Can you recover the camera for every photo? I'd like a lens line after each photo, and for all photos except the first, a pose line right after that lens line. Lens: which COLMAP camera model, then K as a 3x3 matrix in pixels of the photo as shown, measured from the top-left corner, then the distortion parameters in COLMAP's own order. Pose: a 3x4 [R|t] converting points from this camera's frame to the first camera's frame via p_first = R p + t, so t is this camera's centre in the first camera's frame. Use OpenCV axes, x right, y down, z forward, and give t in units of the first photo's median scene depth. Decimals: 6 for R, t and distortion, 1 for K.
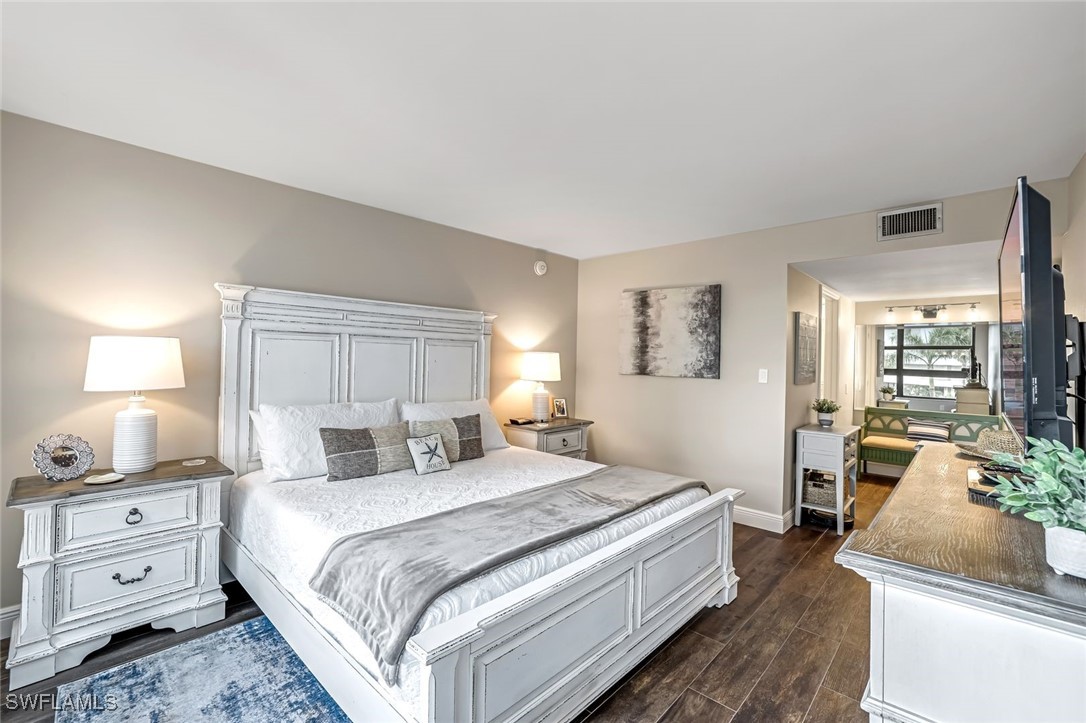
lens RADIAL K [[471.2, 0, 543.4], [0, 471.2, 360.1], [0, 0, 1]] dist [-0.033045, 0.006615]
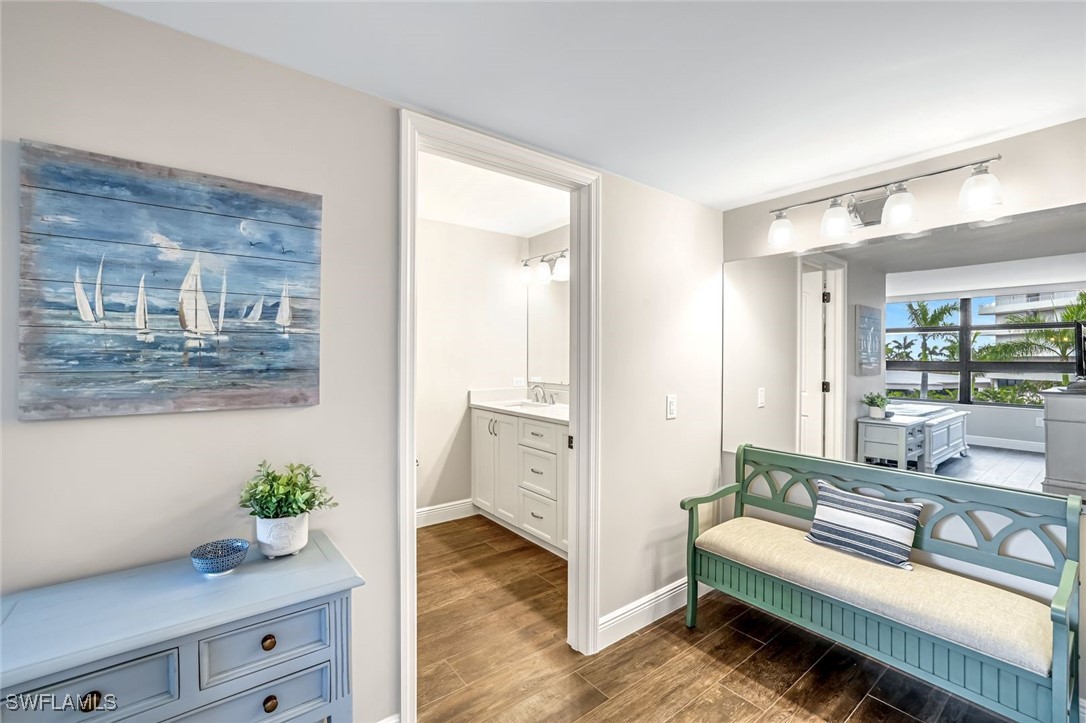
lens RADIAL K [[471.2, 0, 546.9], [0, 471.2, 356.0], [0, 0, 1]] dist [-0.033045, 0.006615]
pose [[0.988447, -0.013627, -0.150951, 0.599963], [0.013126, 0.999905, -0.004314, 0.016158], [0.150995, 0.002283, 0.988532, 0.553815]]
